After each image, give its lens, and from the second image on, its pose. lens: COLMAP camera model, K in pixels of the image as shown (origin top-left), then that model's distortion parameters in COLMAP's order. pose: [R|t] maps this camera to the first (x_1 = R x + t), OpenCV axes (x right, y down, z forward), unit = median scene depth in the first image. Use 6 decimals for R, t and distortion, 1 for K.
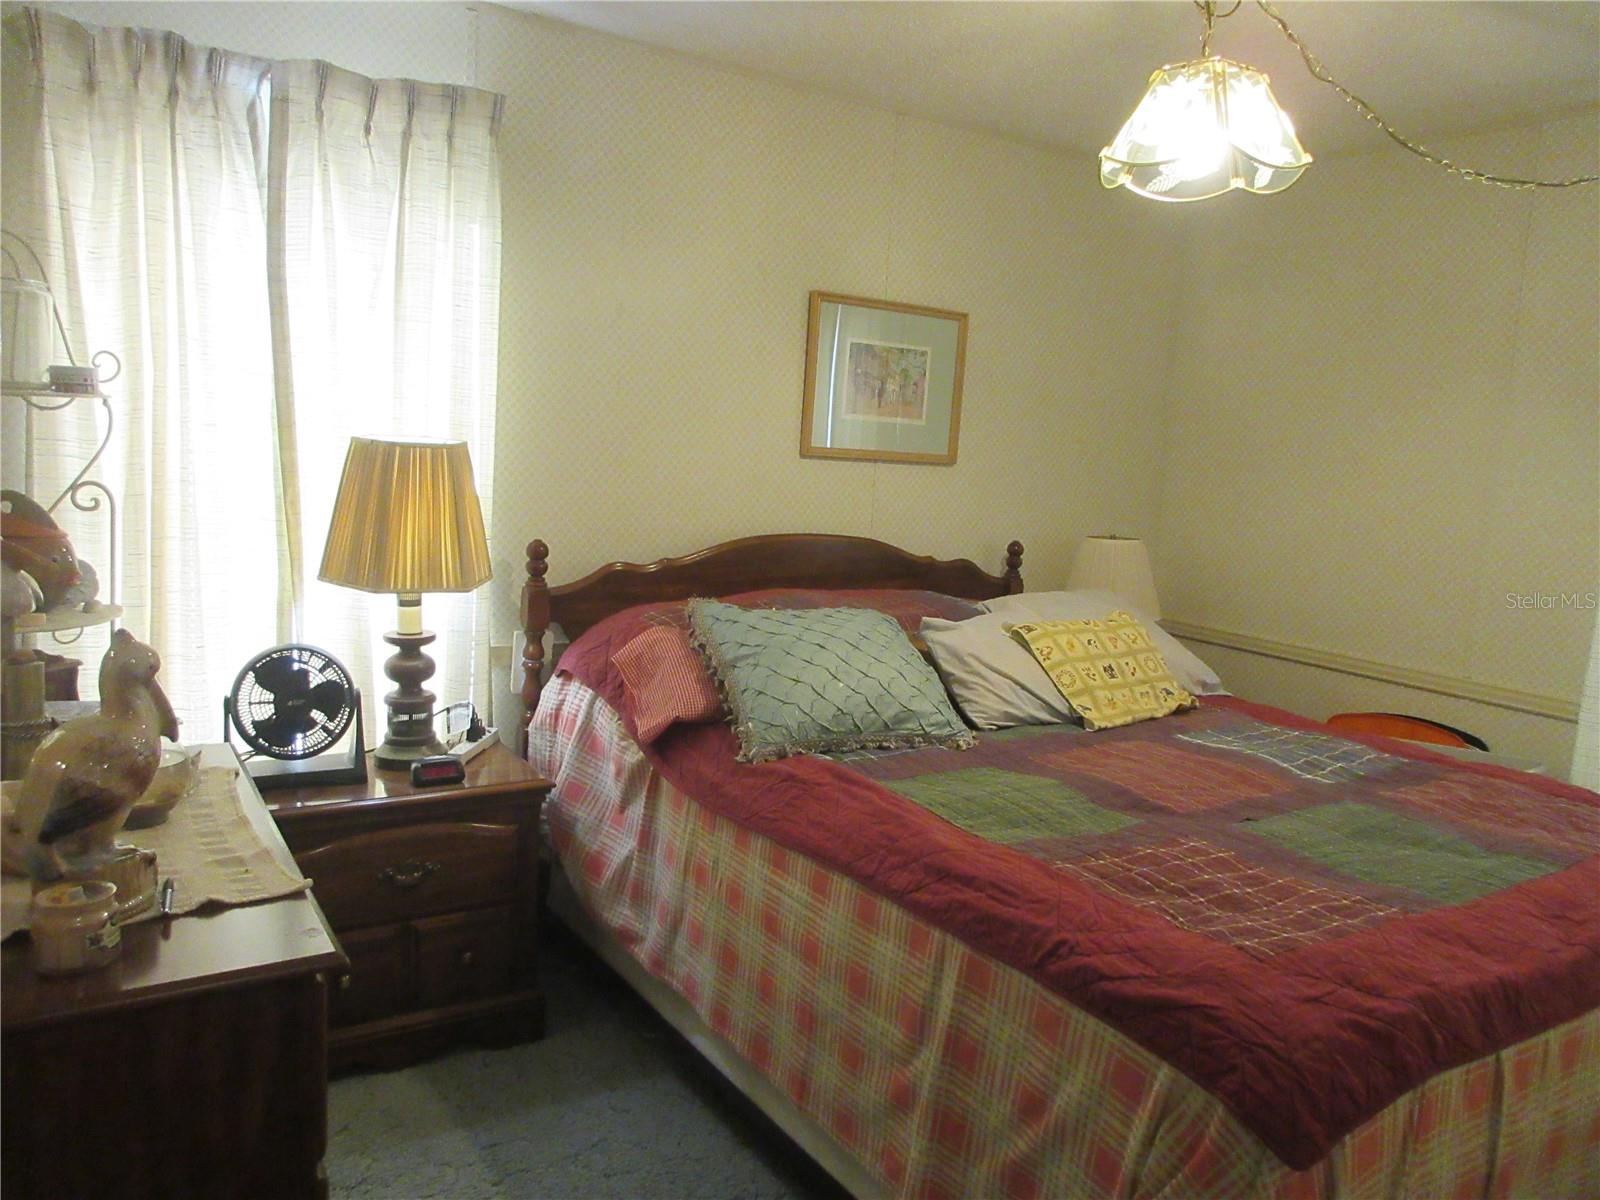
lens RADIAL K [[1171.3, 0, 797.6], [0, 1171.3, 596.2], [0, 0, 1]] dist [-0.016951, 0.001585]
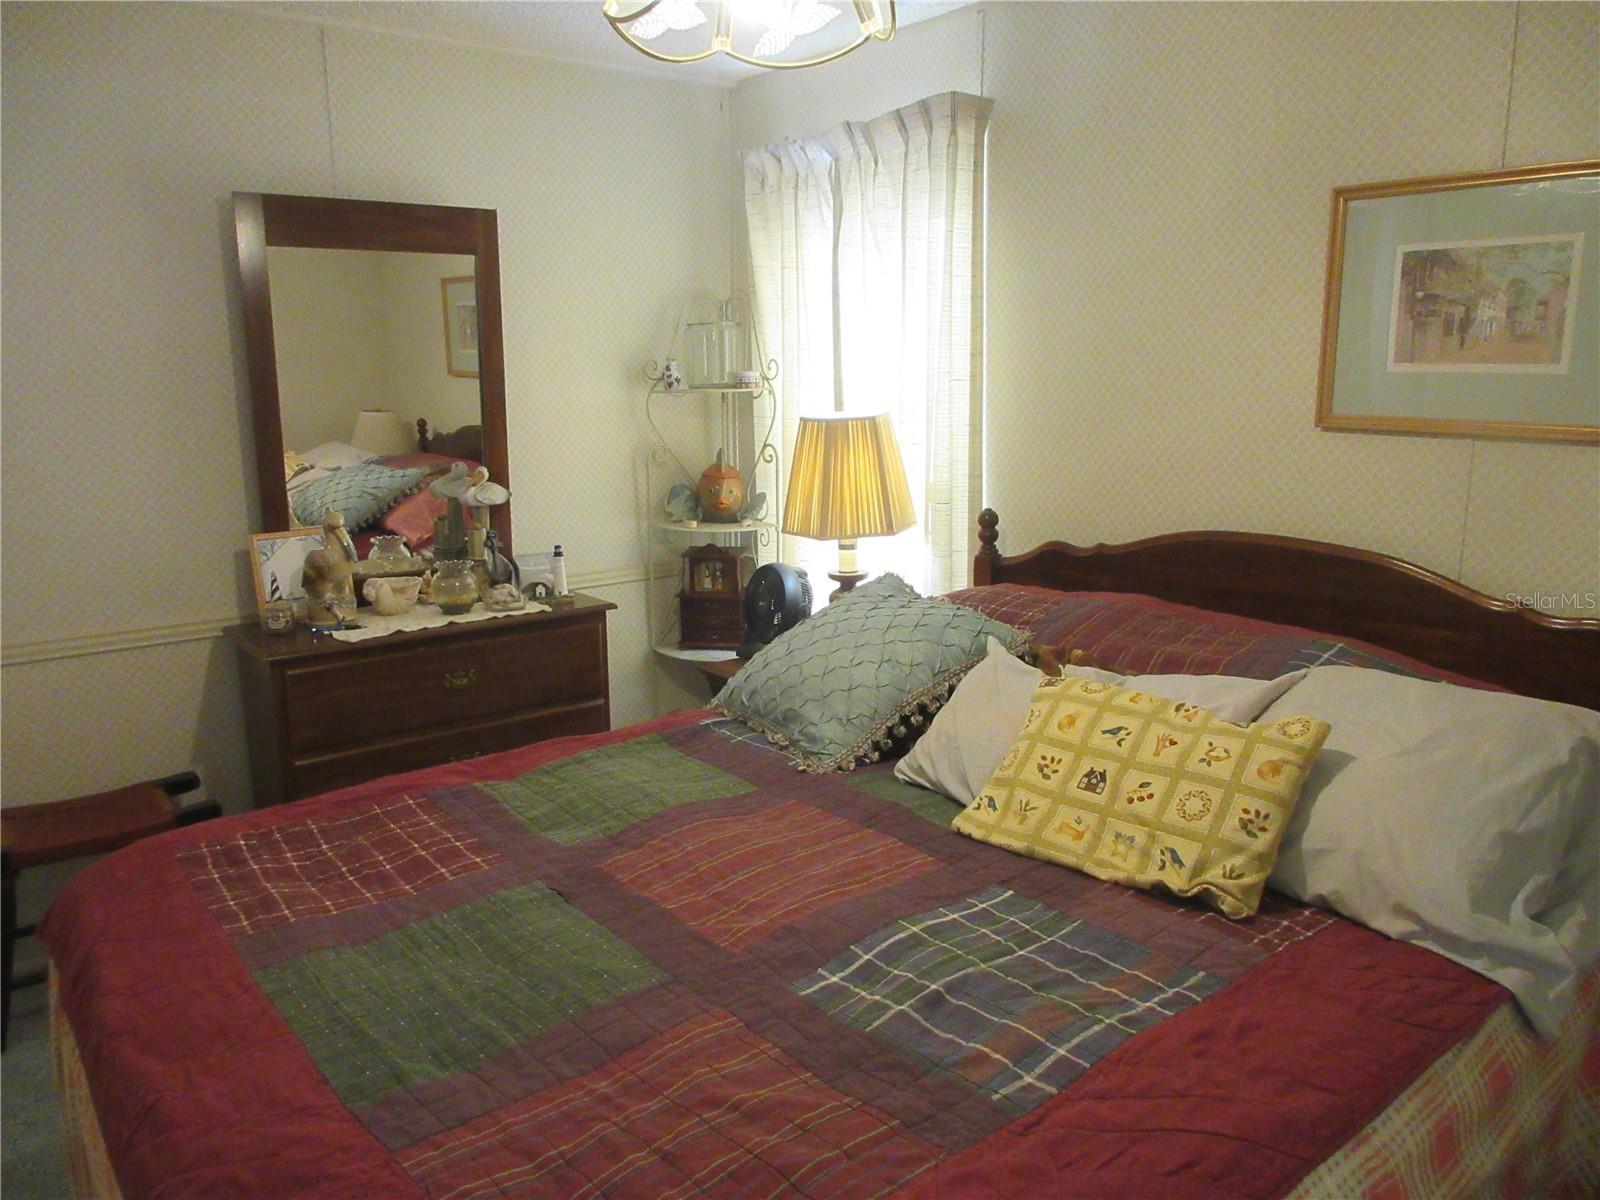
lens RADIAL K [[1171.3, 0, 799.0], [0, 1171.3, 601.4], [0, 0, 1]] dist [-0.016951, 0.001585]
pose [[0.115684, 0.149465, -0.981976, 0.748668], [-0.110019, 0.984459, 0.136882, -0.086082], [0.987174, 0.092201, 0.130330, 0.669140]]
